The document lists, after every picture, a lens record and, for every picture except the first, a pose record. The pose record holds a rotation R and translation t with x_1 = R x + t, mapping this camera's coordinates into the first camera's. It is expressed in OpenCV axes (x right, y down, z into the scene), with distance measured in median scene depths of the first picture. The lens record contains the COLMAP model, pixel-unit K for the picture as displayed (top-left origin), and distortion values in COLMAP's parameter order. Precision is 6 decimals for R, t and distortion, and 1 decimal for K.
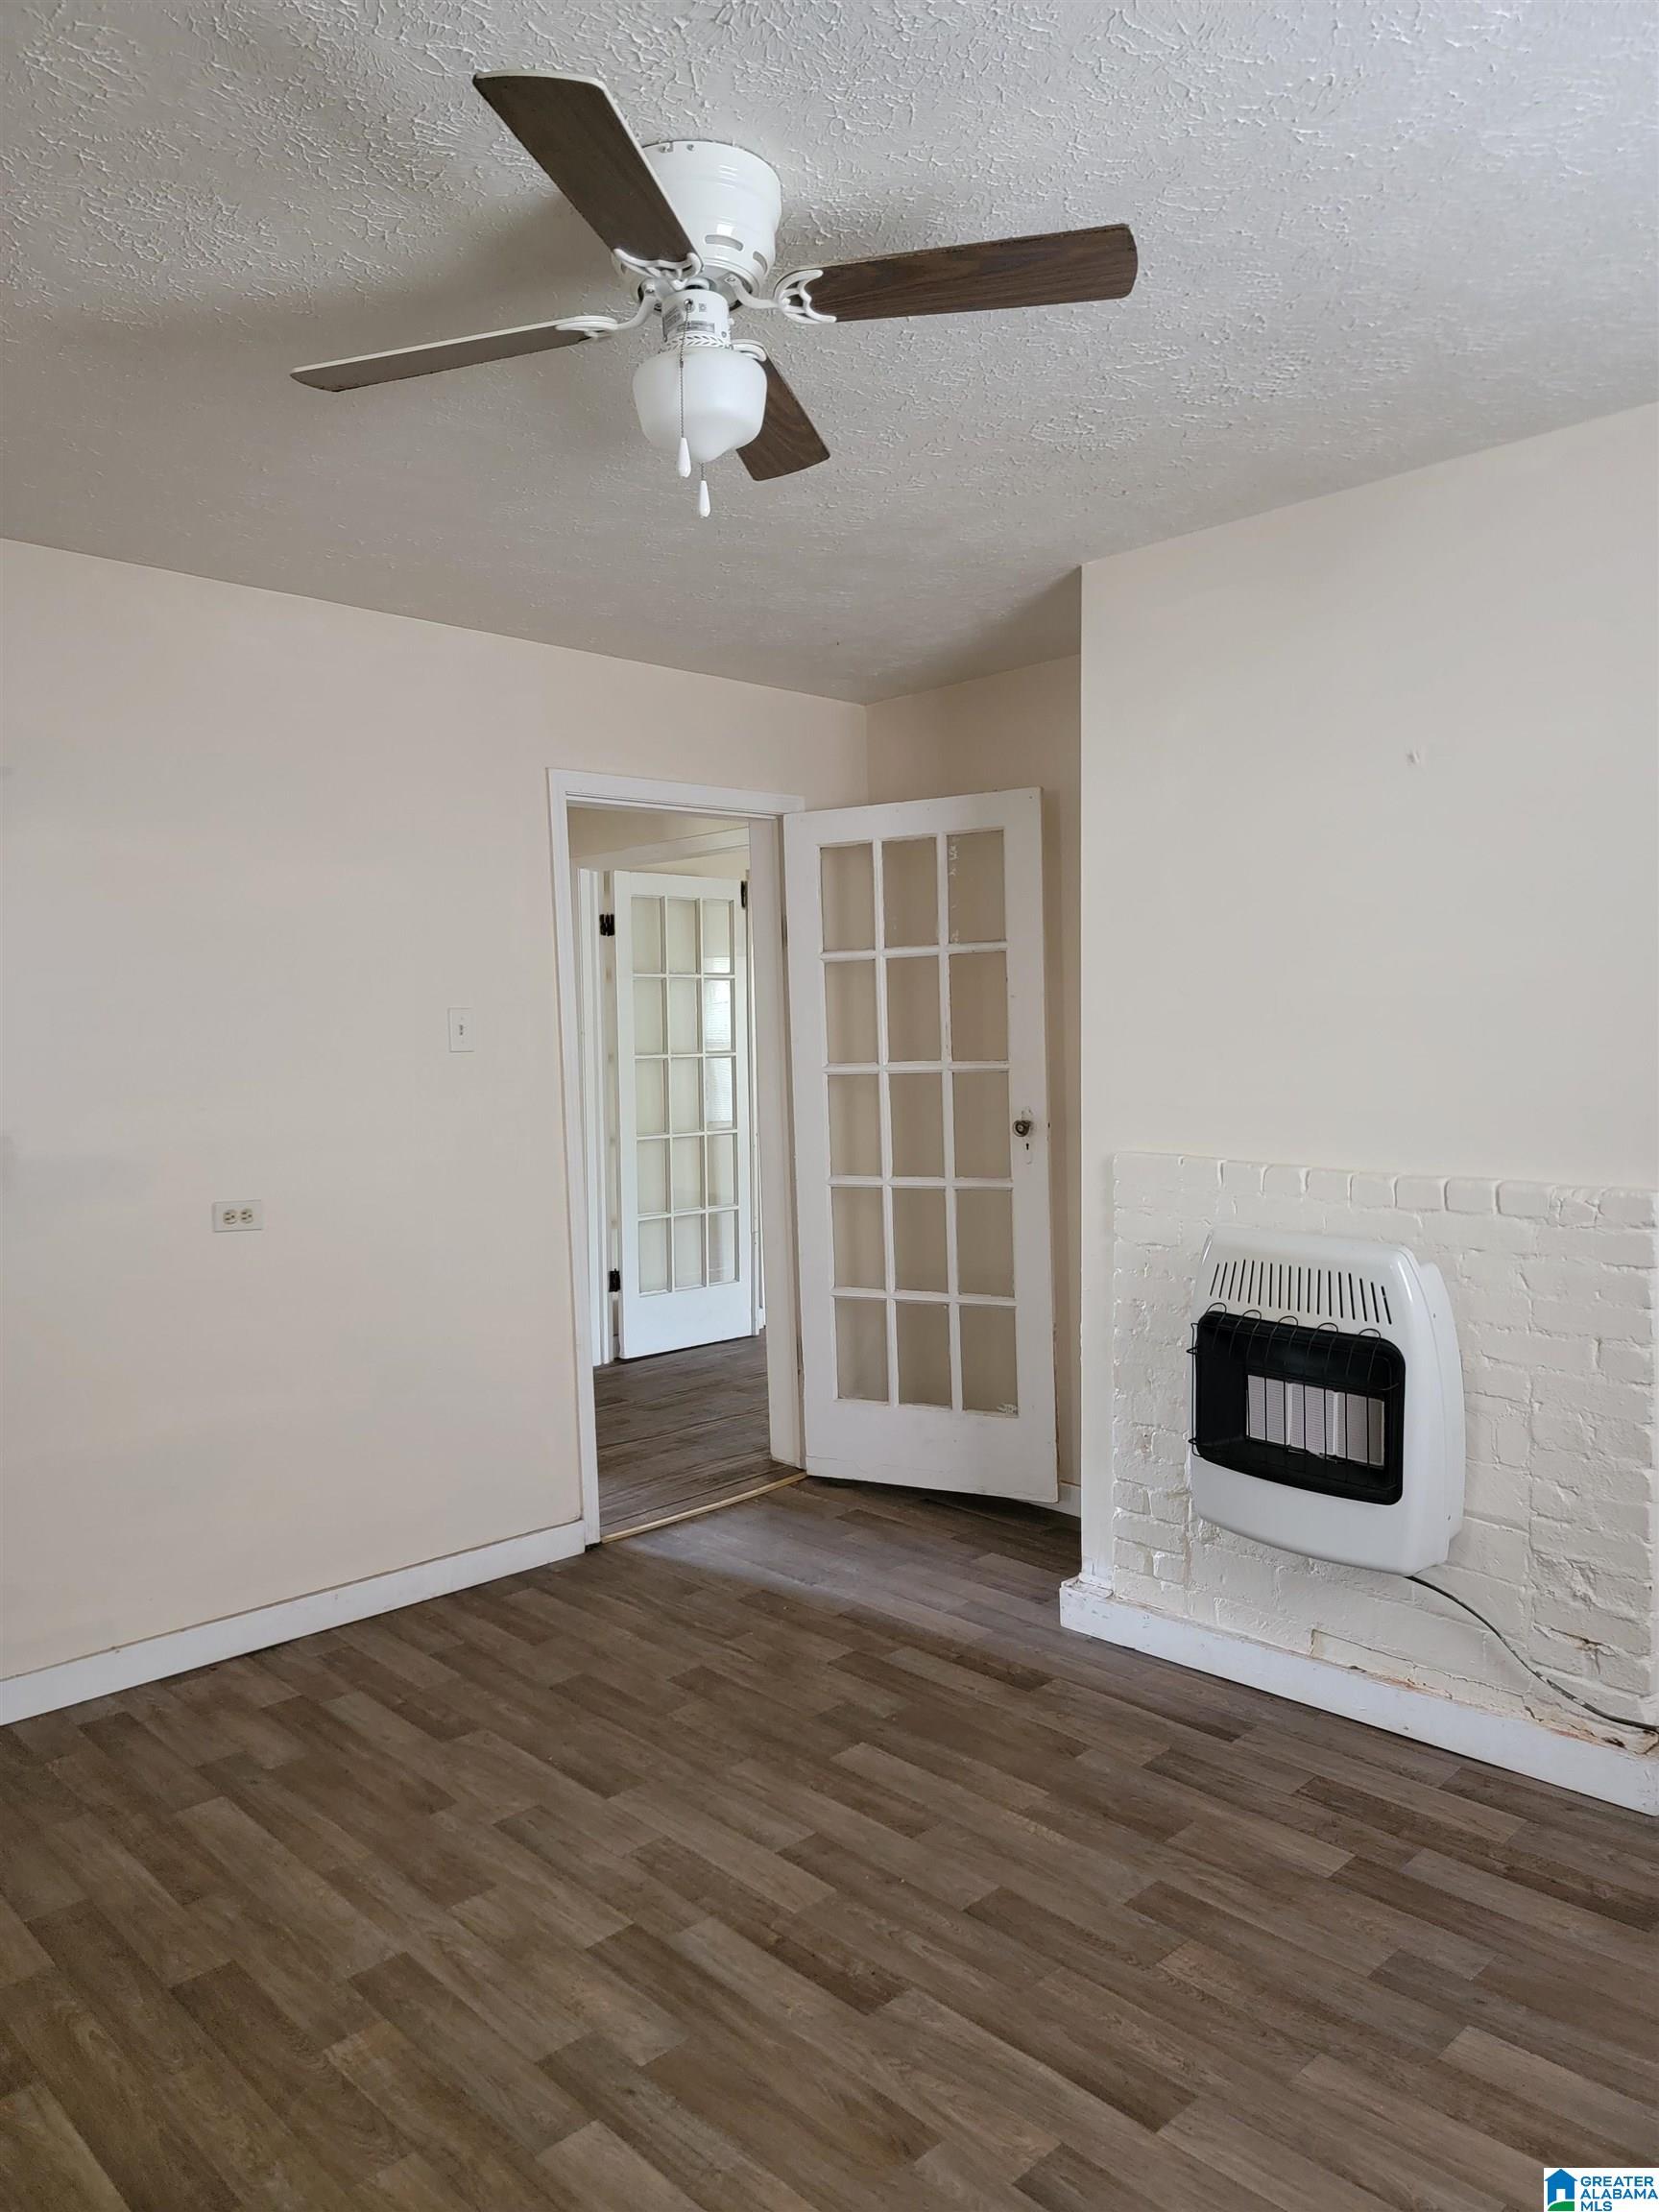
lens RADIAL K [[1584.0, 0, 831.9], [0, 1584.0, 1110.3], [0, 0, 1]] dist [0.037731, 0.009389]
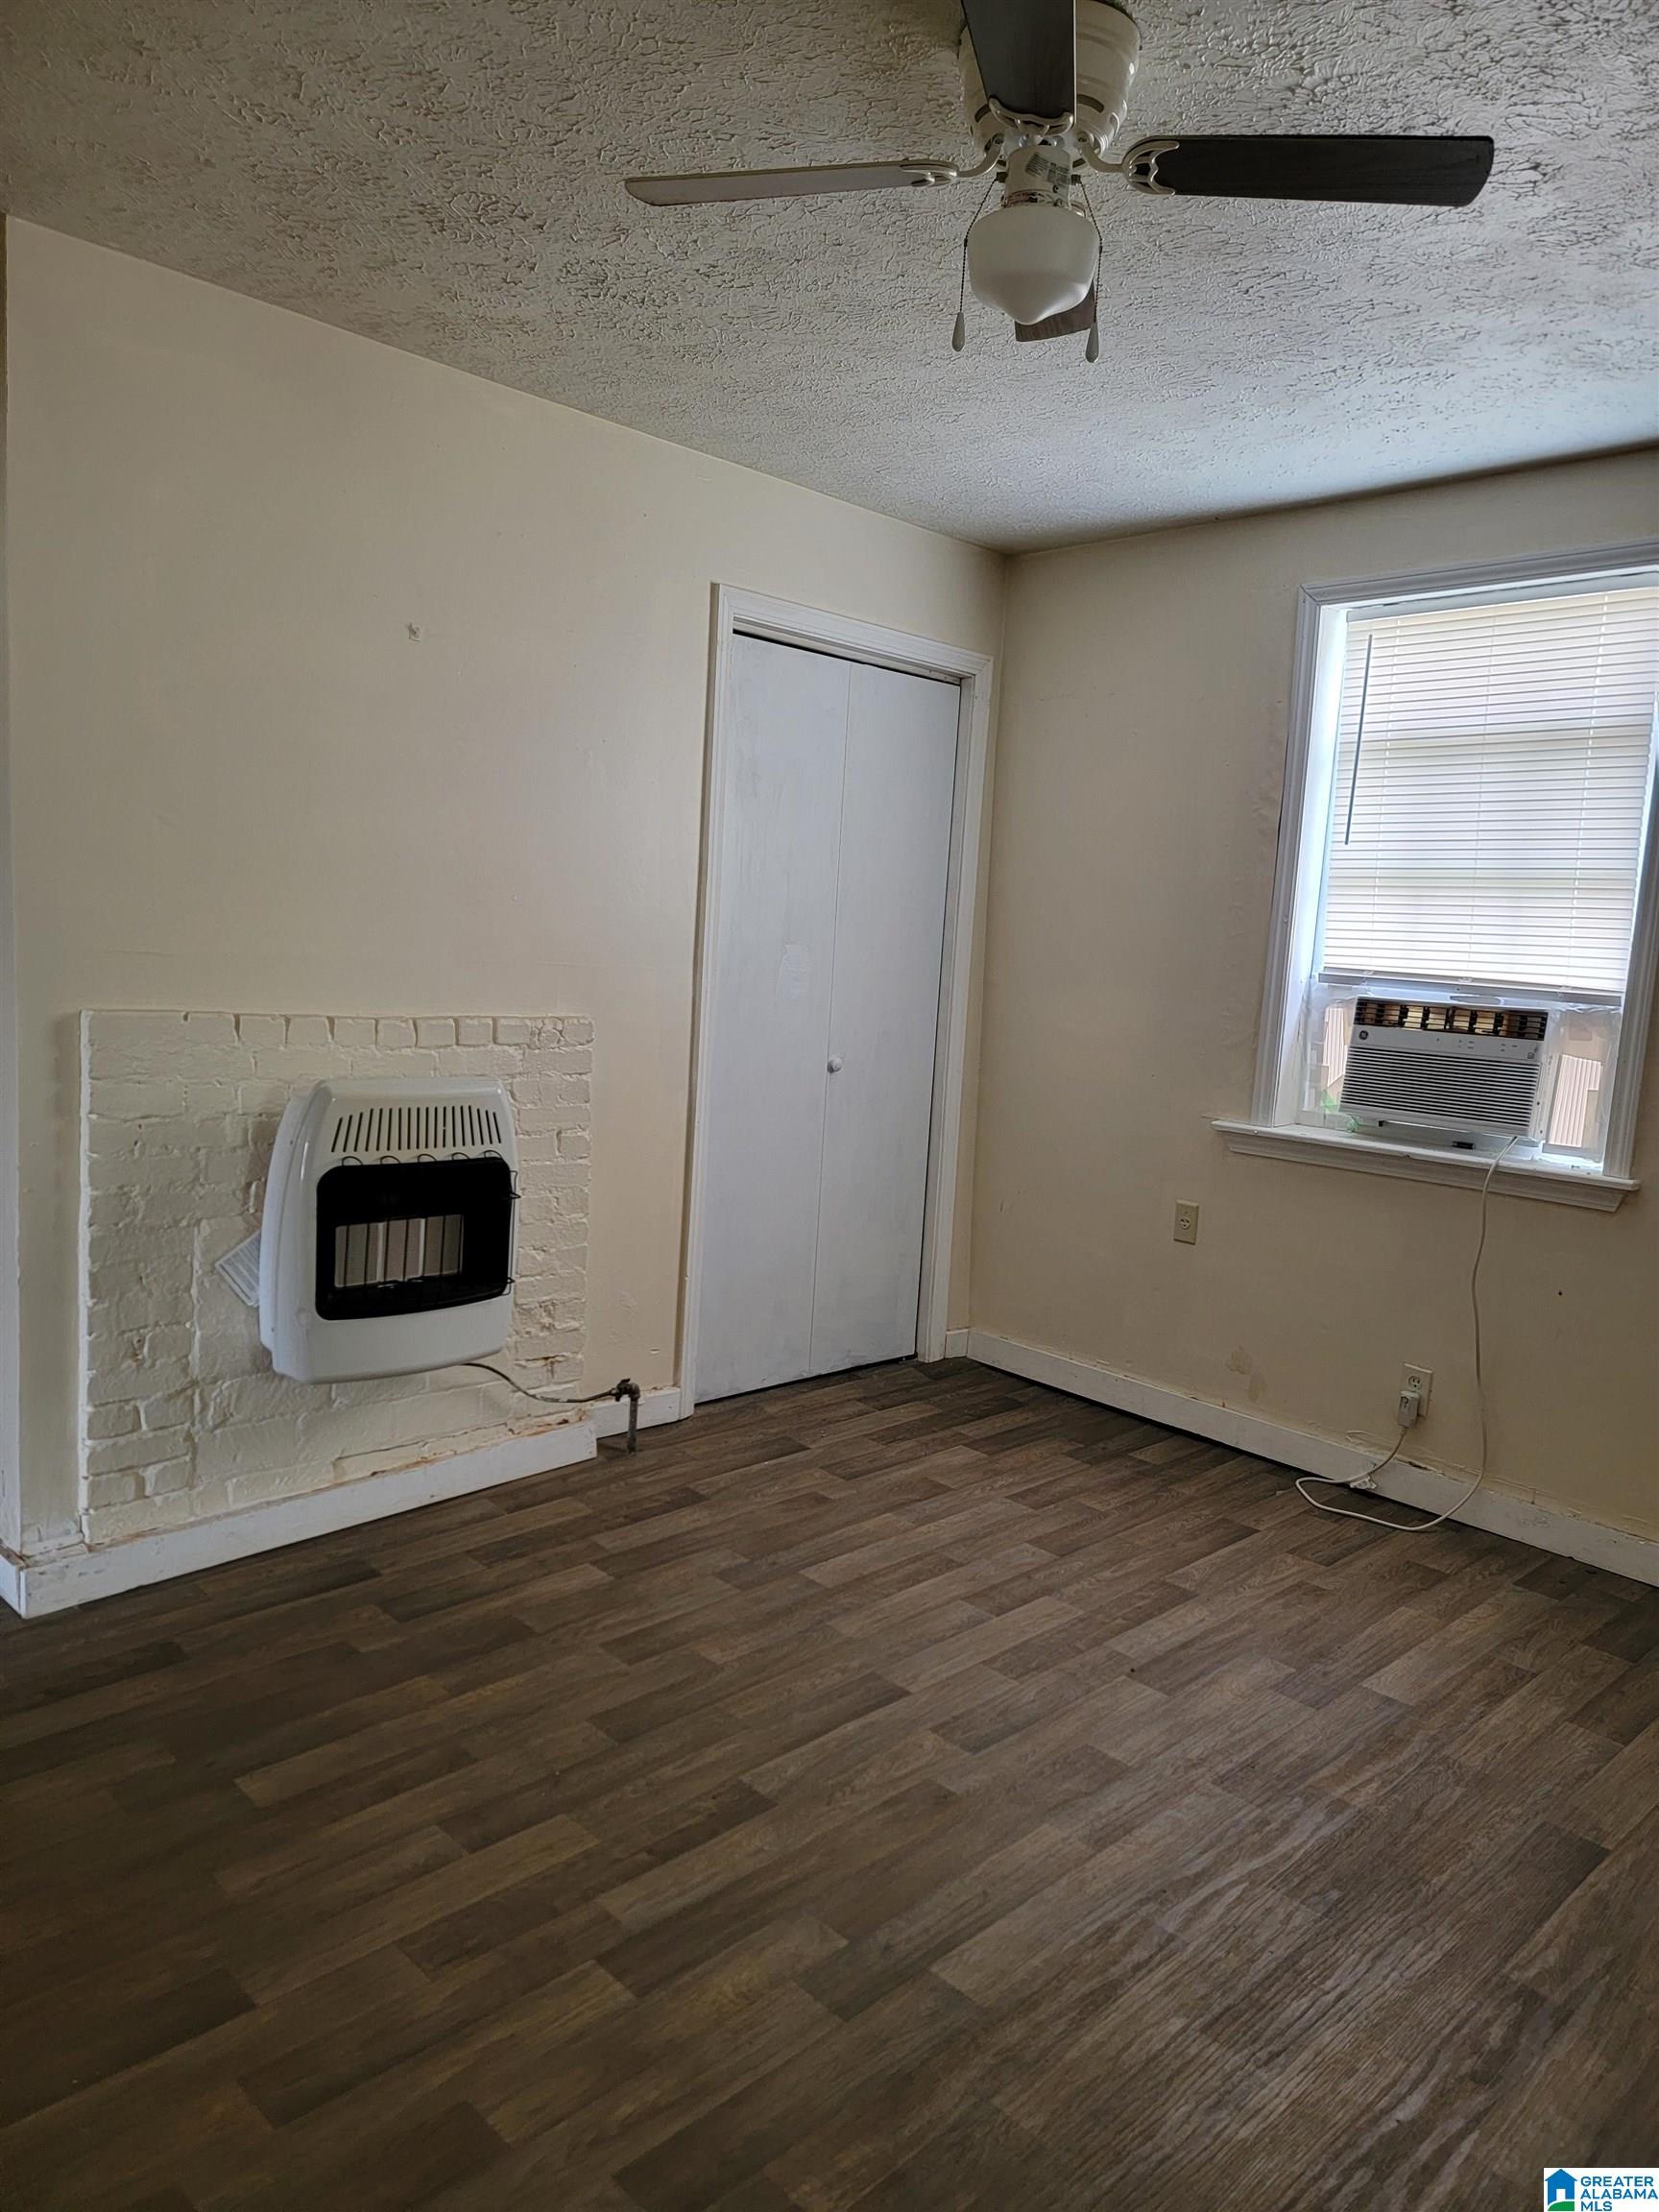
lens RADIAL K [[1584.0, 0, 770.2], [0, 1584.0, 1139.9], [0, 0, 1]] dist [0.037731, 0.009389]
pose [[-0.026980, -0.123384, 0.991992, -0.801419], [0.002756, 0.992341, 0.123502, -0.010623], [-0.999632, 0.006066, -0.026433, 0.835035]]
